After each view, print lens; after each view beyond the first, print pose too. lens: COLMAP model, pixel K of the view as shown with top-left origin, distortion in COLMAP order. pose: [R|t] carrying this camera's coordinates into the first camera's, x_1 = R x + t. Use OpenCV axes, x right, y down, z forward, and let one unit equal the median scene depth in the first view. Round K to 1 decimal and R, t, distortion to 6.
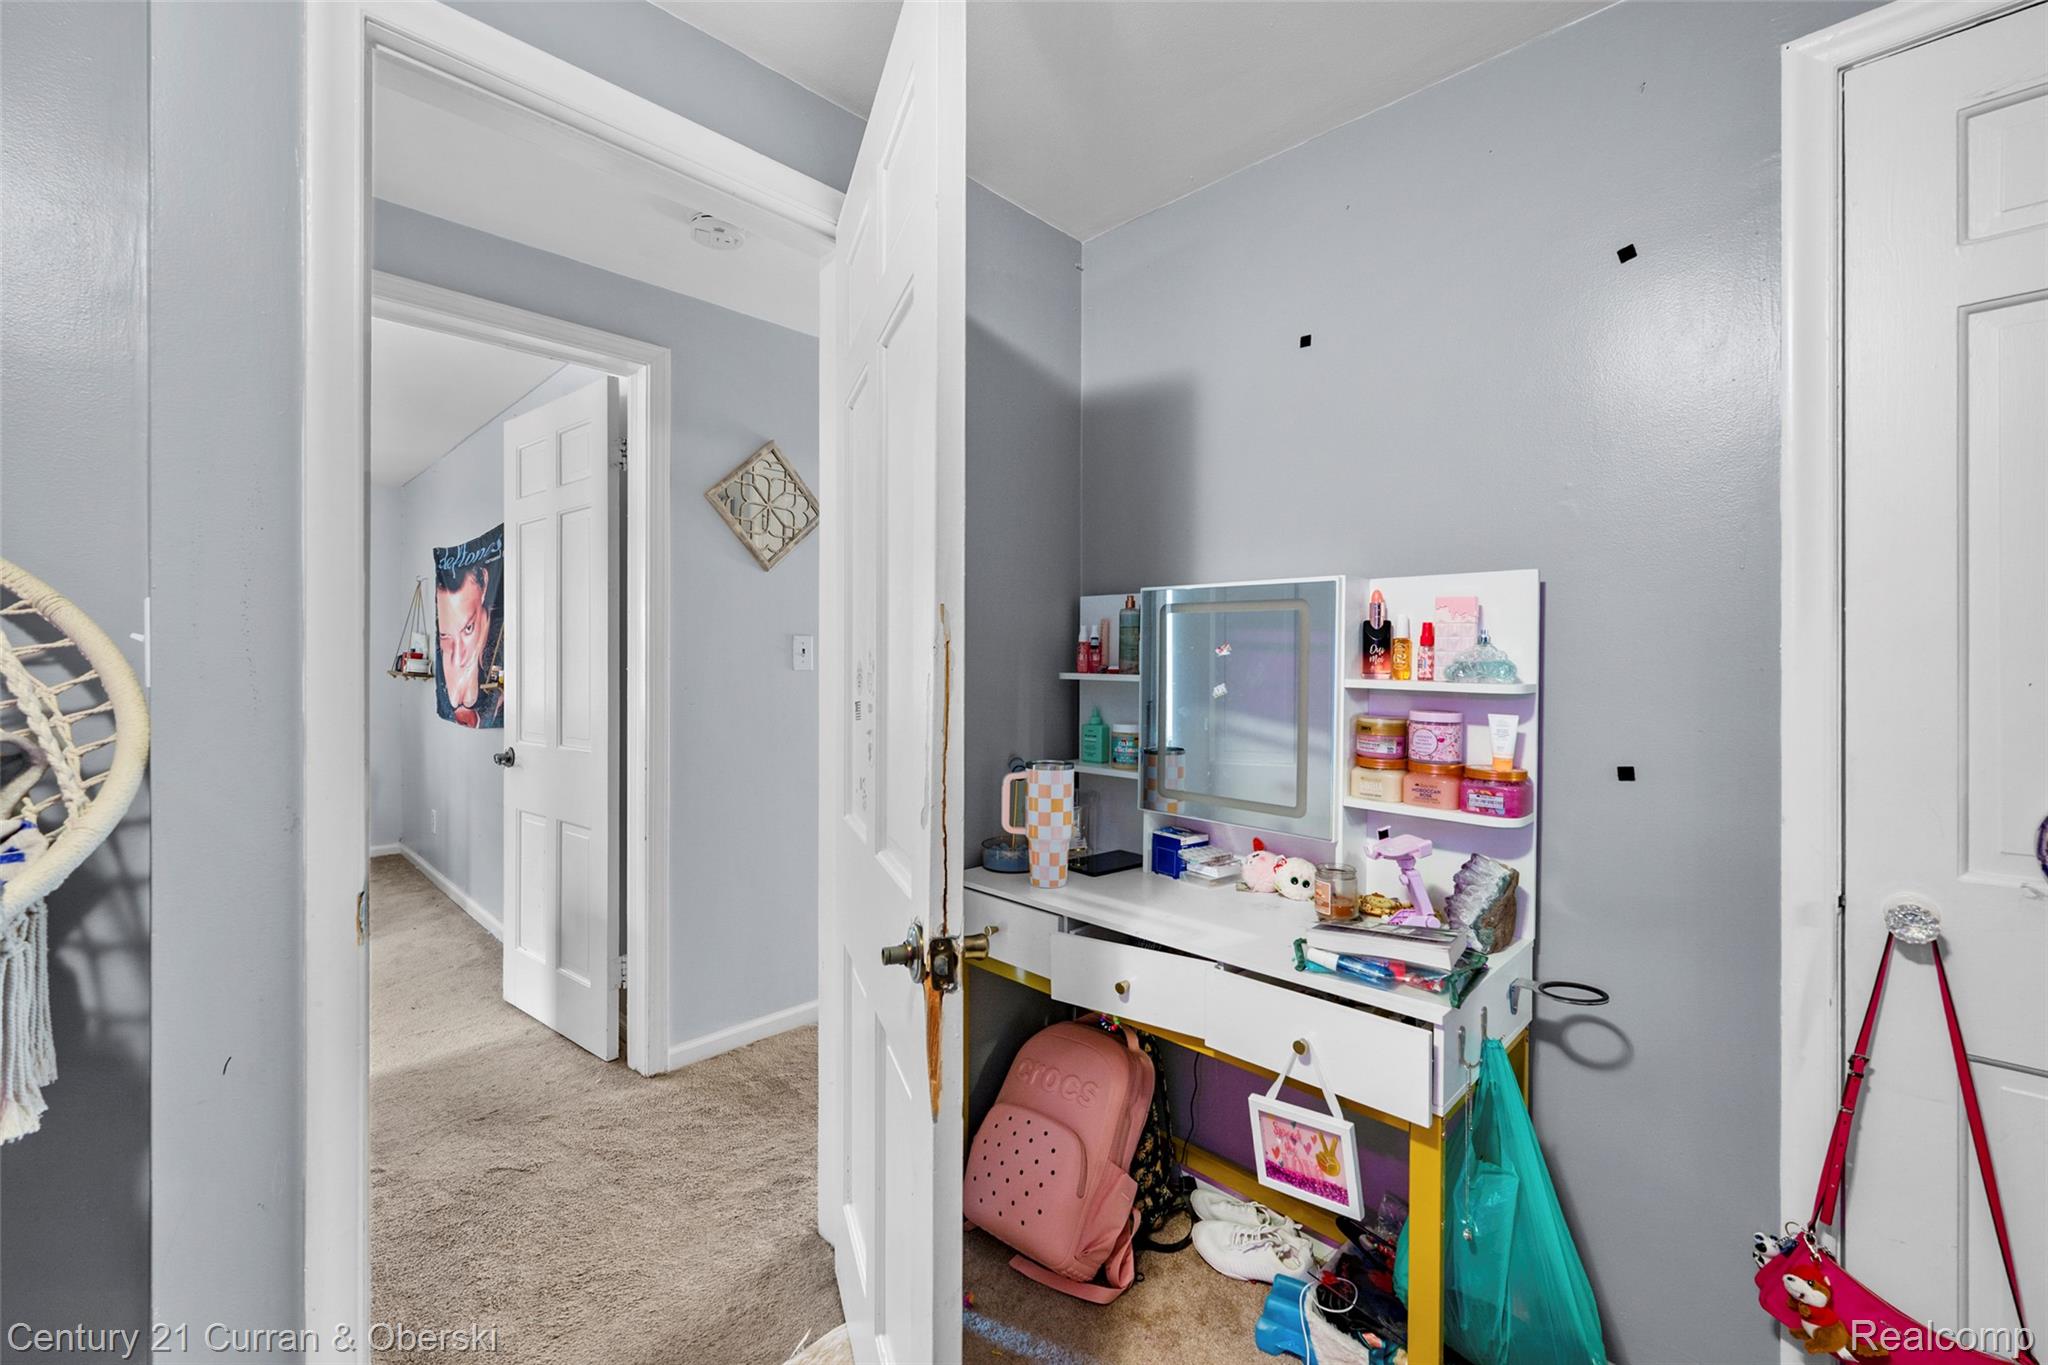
lens RADIAL K [[839.9, 0, 1023.9], [0, 839.9, 670.1], [0, 0, 1]] dist [0.001204, 0.000812]
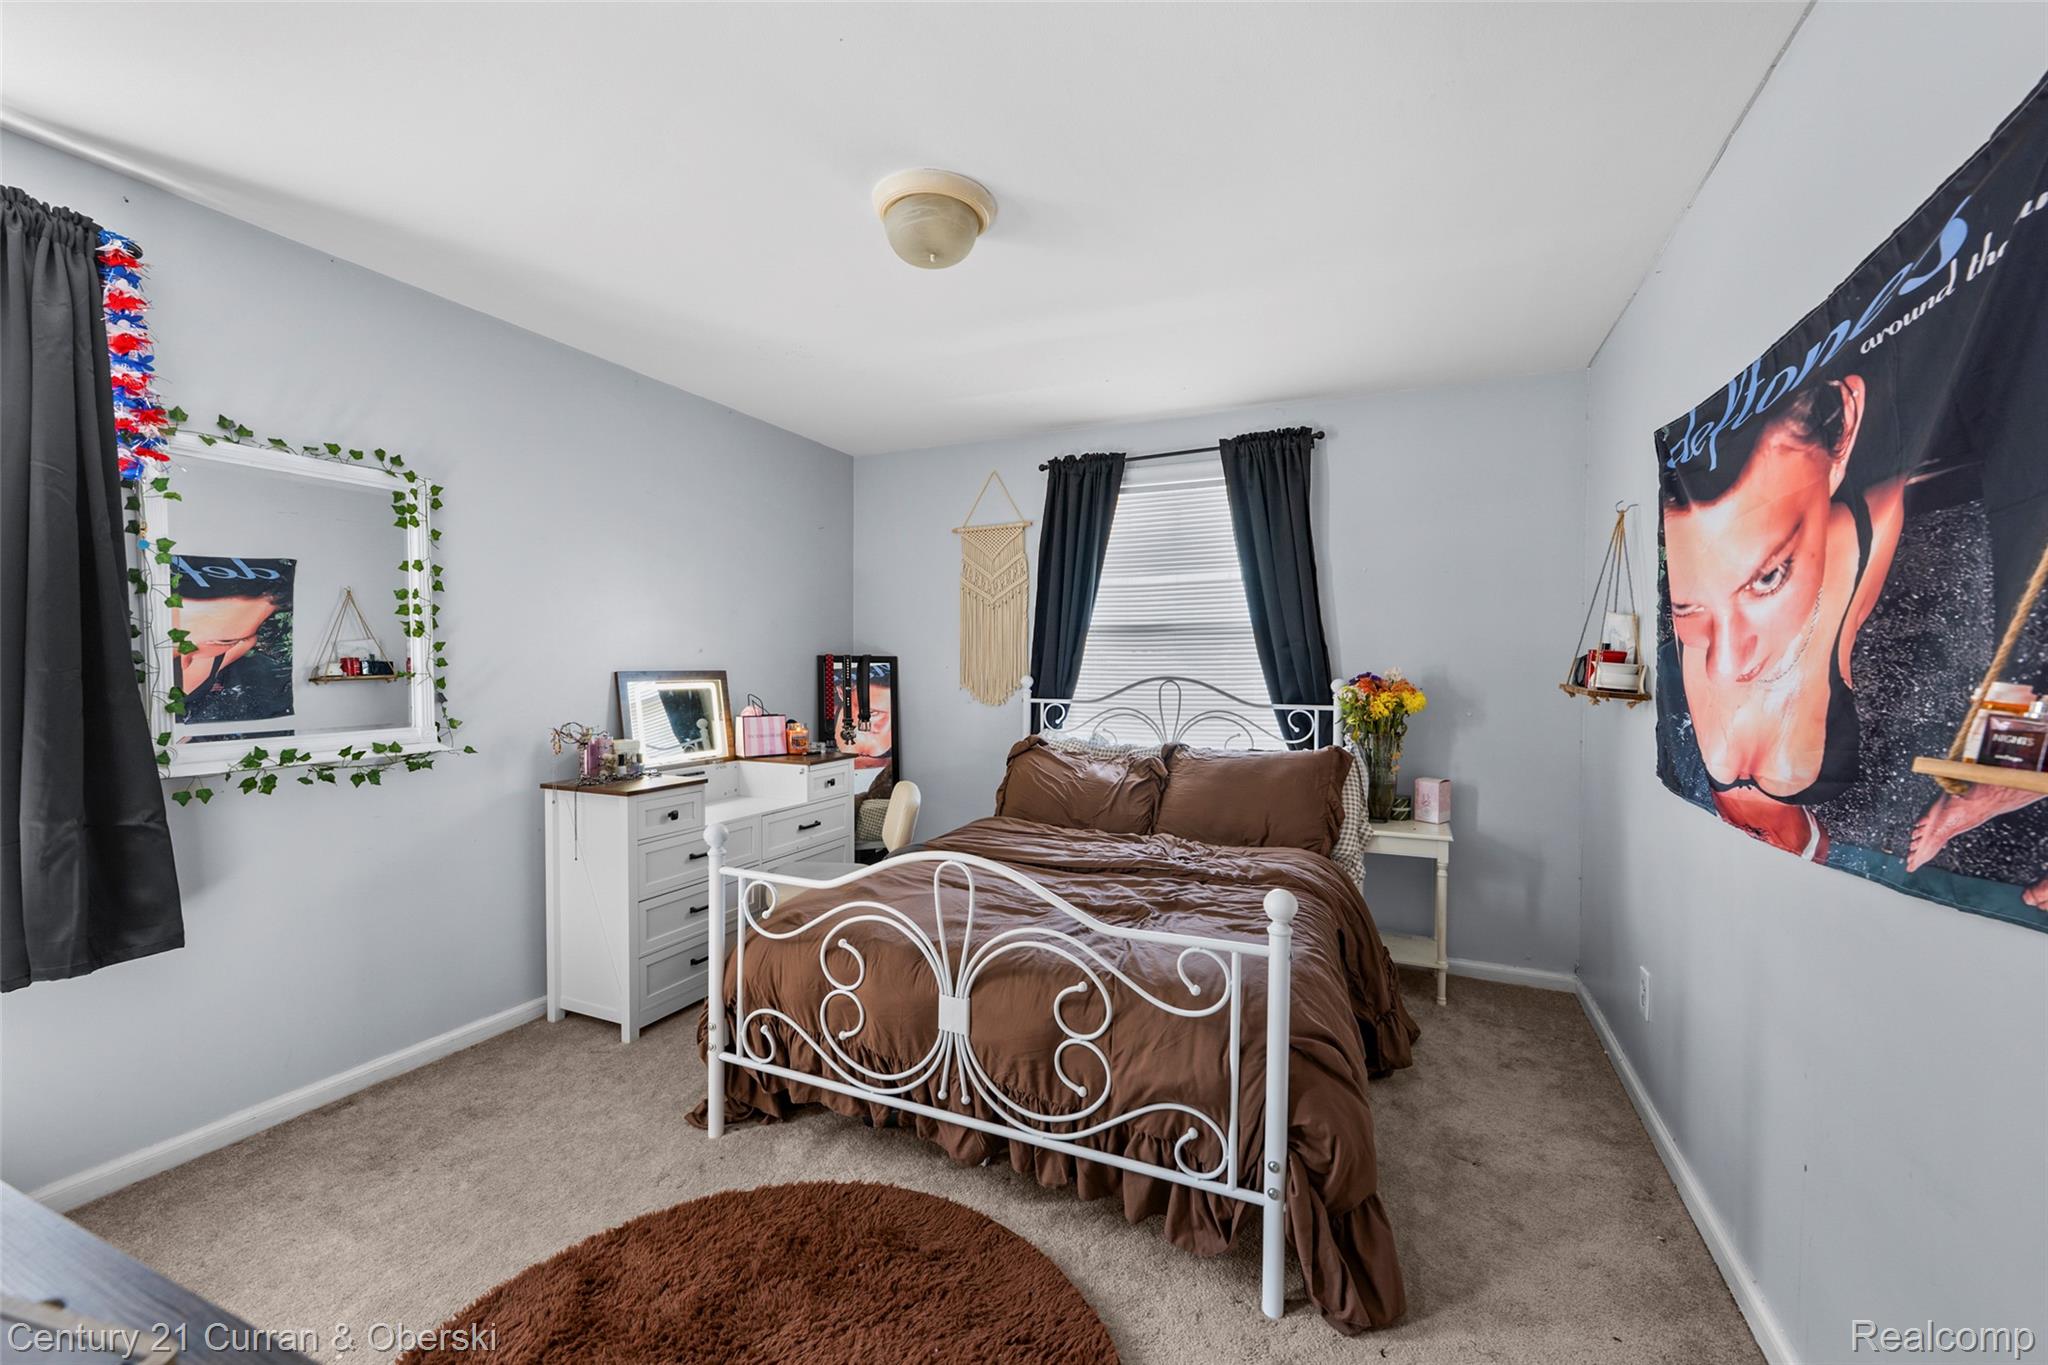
lens RADIAL K [[839.9, 0, 1024.5], [0, 839.9, 687.6], [0, 0, 1]] dist [0.001204, 0.000812]
pose [[0.351770, 0.016694, -0.935938, -0.387619], [-0.006511, 0.999860, 0.015387, -0.003626], [0.936064, 0.000681, 0.351829, 0.507553]]
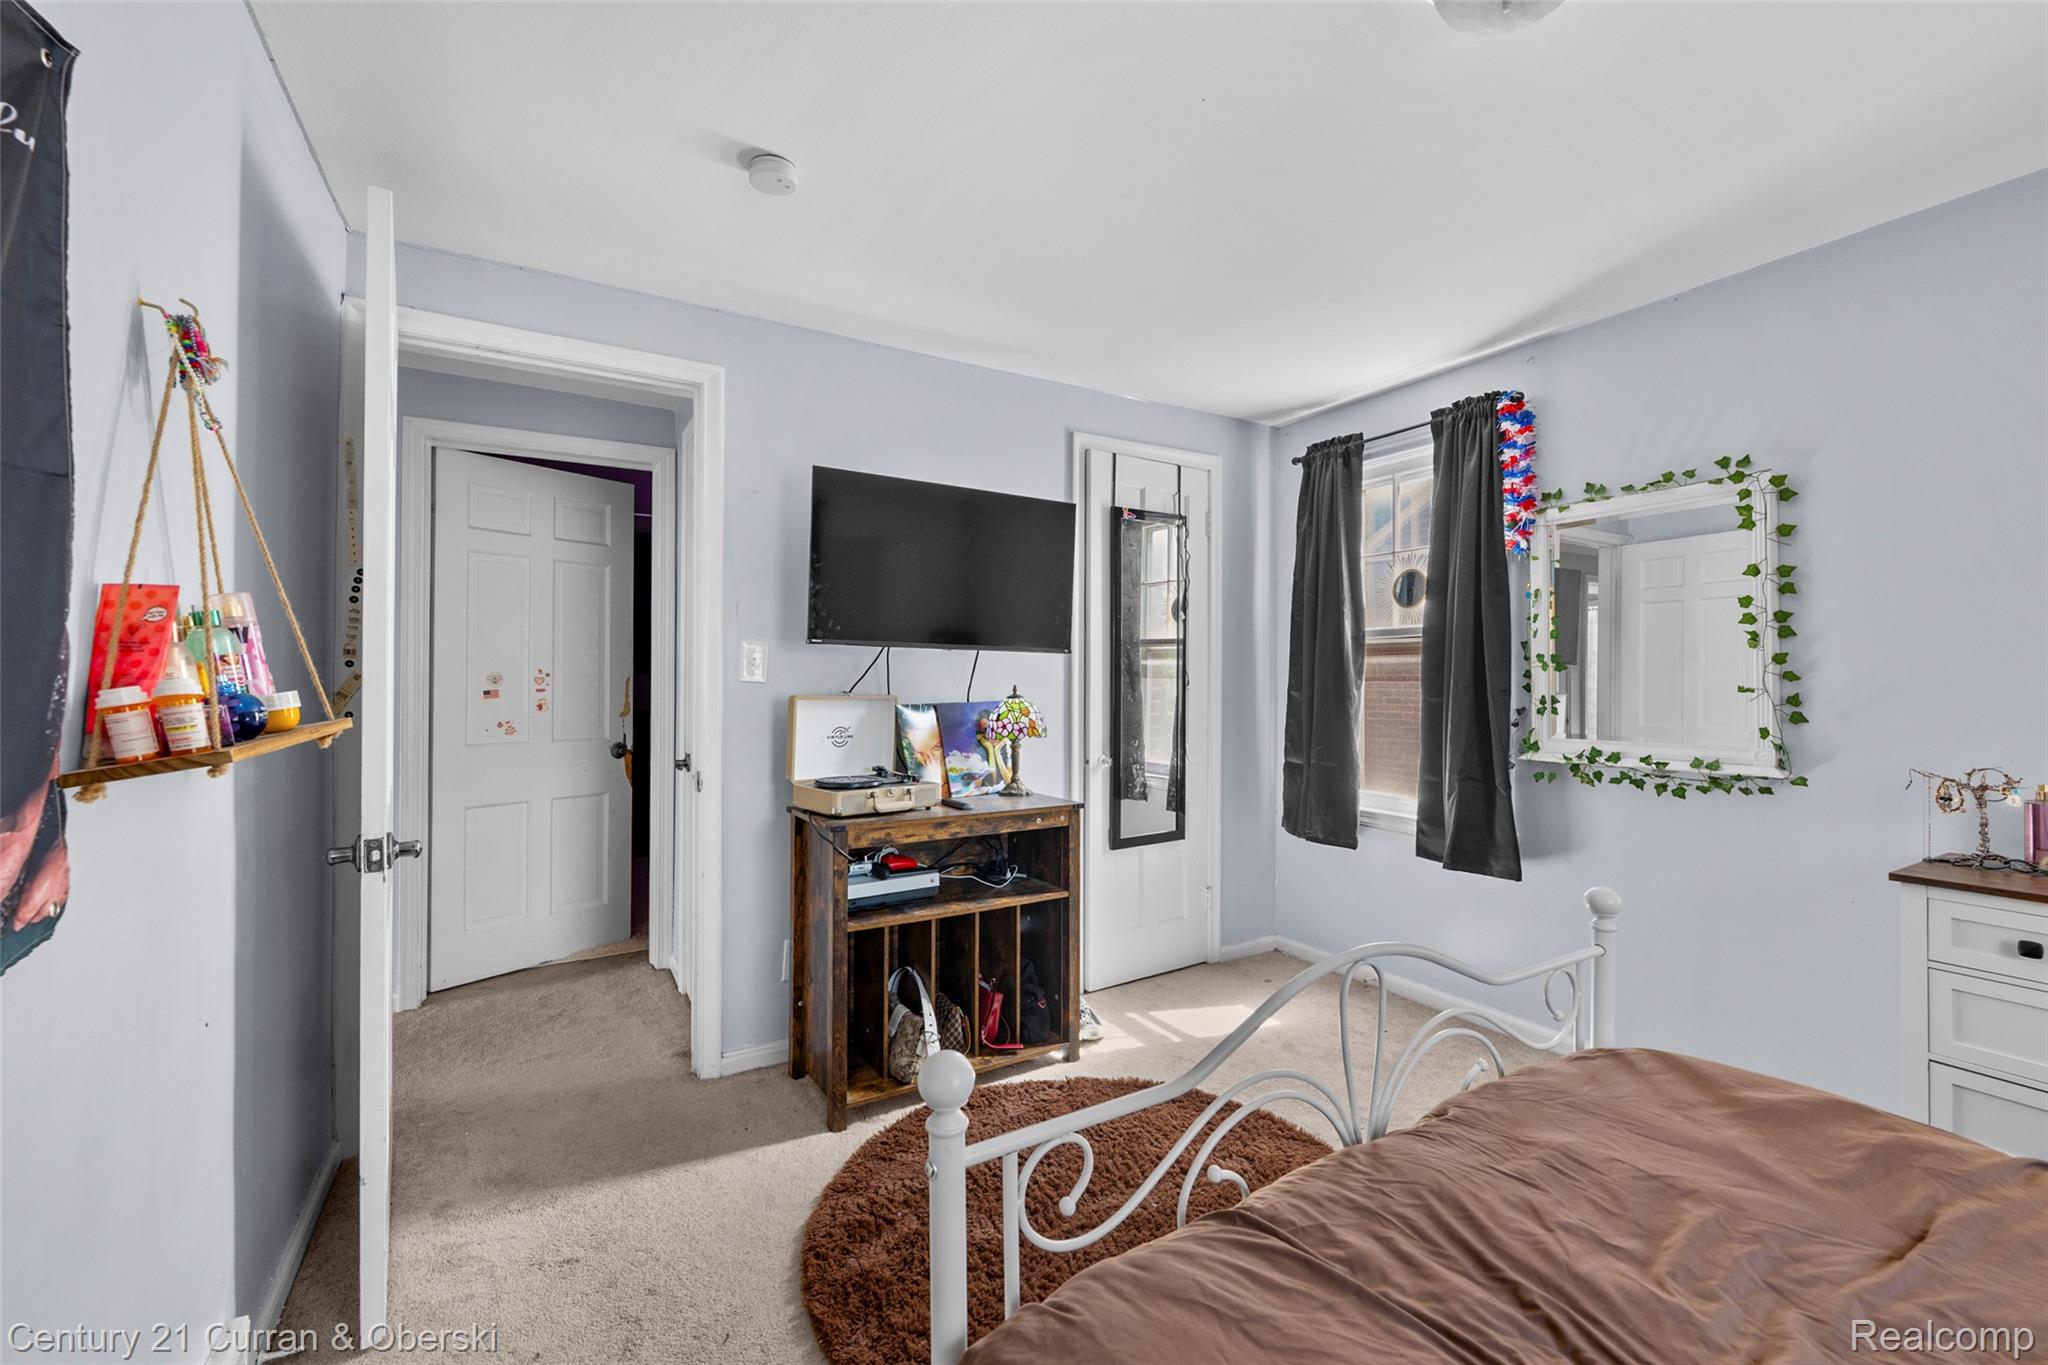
lens RADIAL K [[839.9, 0, 1024.9], [0, 839.9, 677.6], [0, 0, 1]] dist [0.001204, 0.000812]
pose [[-0.967385, -0.010302, 0.253099, -0.874637], [-0.008443, 0.999929, 0.008430, -0.010783], [-0.253168, 0.006019, -0.967404, 1.069087]]
